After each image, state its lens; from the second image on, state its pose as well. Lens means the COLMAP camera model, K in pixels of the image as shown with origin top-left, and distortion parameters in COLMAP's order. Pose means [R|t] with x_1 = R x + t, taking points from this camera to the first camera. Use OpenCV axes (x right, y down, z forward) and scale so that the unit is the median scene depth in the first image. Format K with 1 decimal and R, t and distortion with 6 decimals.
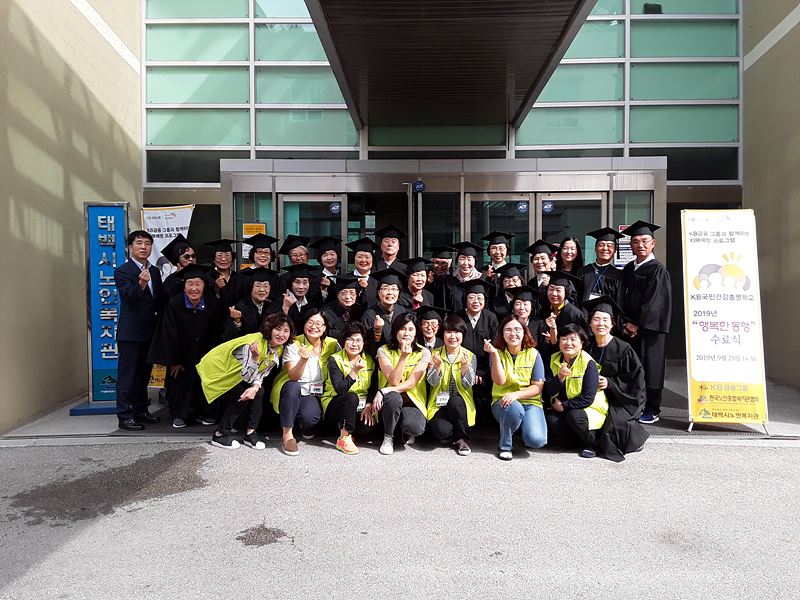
lens RADIAL K [[784.0, 0, 400.0], [0, 784.0, 300.0], [0, 0, 1]] dist [0.082357, -0.024160]
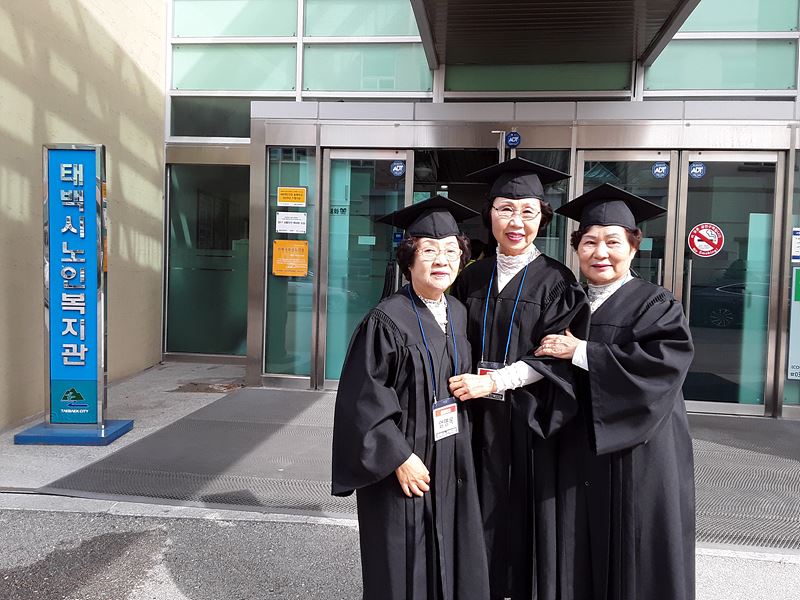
lens RADIAL K [[784.0, 0, 400.0], [0, 784.0, 300.0], [0, 0, 1]] dist [0.082357, -0.024160]
pose [[0.995610, 0.036533, -0.086178, -0.010986], [-0.034606, 0.999119, 0.023755, -0.009460], [0.086970, -0.020669, 0.995997, 0.247031]]
